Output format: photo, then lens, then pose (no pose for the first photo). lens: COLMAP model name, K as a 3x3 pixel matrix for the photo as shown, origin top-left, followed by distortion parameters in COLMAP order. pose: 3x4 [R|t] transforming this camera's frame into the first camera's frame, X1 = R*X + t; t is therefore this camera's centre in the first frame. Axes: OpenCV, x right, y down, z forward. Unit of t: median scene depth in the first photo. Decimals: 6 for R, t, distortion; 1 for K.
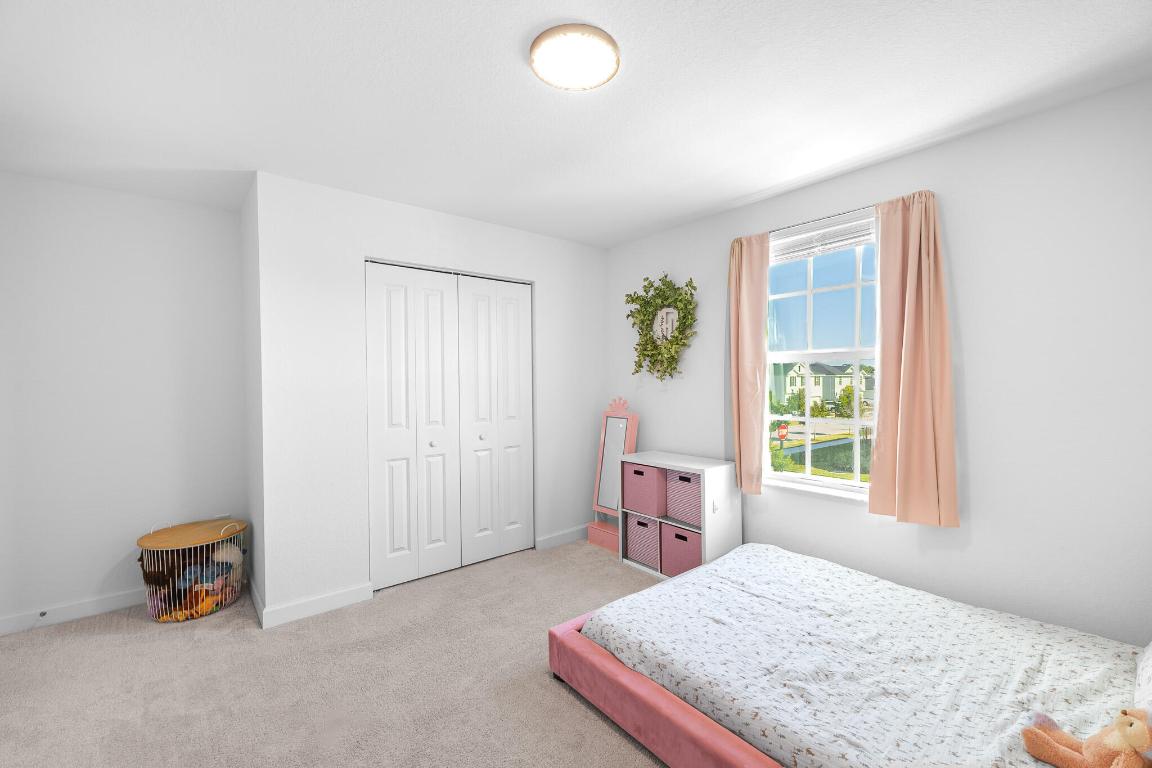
lens RADIAL K [[464.6, 0, 561.2], [0, 464.6, 381.9], [0, 0, 1]] dist [0.000273, -0.000136]
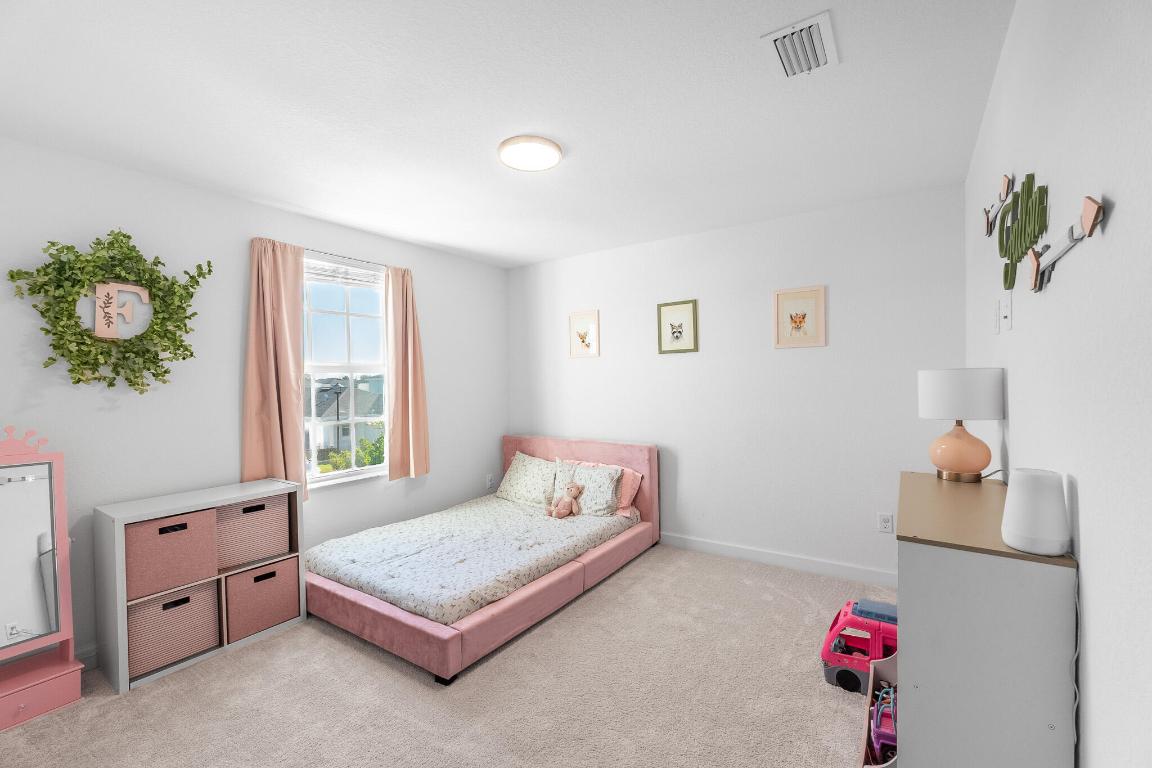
lens RADIAL K [[484.2, 0, 583.9], [0, 484.2, 386.1], [0, 0, 1]] dist [0.007663, -0.000932]
pose [[-0.293373, 0.005922, 0.955980, -0.732877], [0.022715, 0.999742, 0.000777, 0.001229], [-0.955728, 0.021943, -0.293432, 0.676154]]
